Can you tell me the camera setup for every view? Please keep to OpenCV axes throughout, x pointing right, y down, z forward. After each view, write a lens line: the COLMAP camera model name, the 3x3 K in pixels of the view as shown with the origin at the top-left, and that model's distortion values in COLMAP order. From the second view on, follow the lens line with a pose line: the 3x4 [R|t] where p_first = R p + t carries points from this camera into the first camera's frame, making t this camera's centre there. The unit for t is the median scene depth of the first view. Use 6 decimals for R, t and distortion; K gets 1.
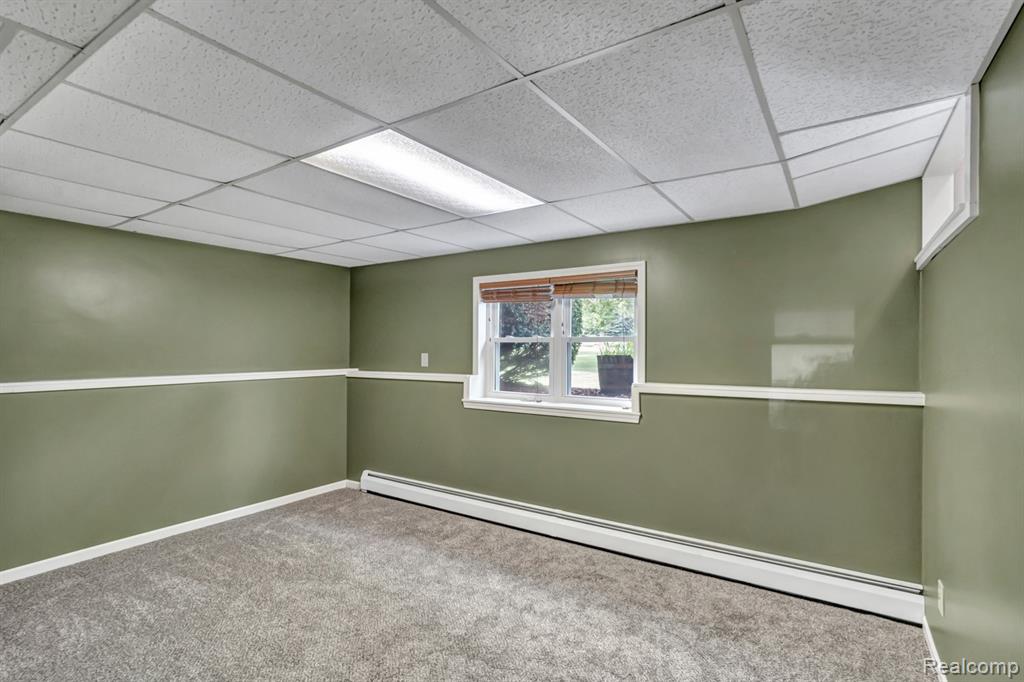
lens RADIAL K [[497.8, 0, 517.6], [0, 497.8, 346.2], [0, 0, 1]] dist [-0.002339, -0.000194]
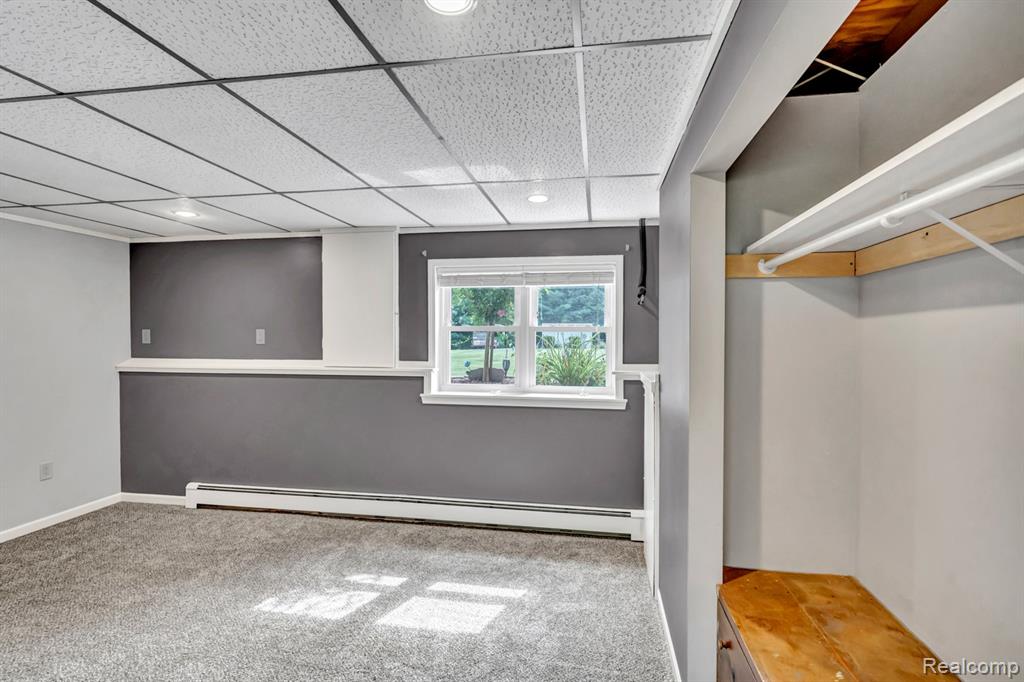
lens RADIAL K [[451.5, 0, 531.7], [0, 451.5, 339.8], [0, 0, 1]] dist [-0.001100, -0.000106]
pose [[0.908824, 0.000663, 0.417180, -0.258076], [-0.003702, 0.999972, 0.006476, 0.001453], [-0.417164, -0.007430, 0.908801, 0.167777]]
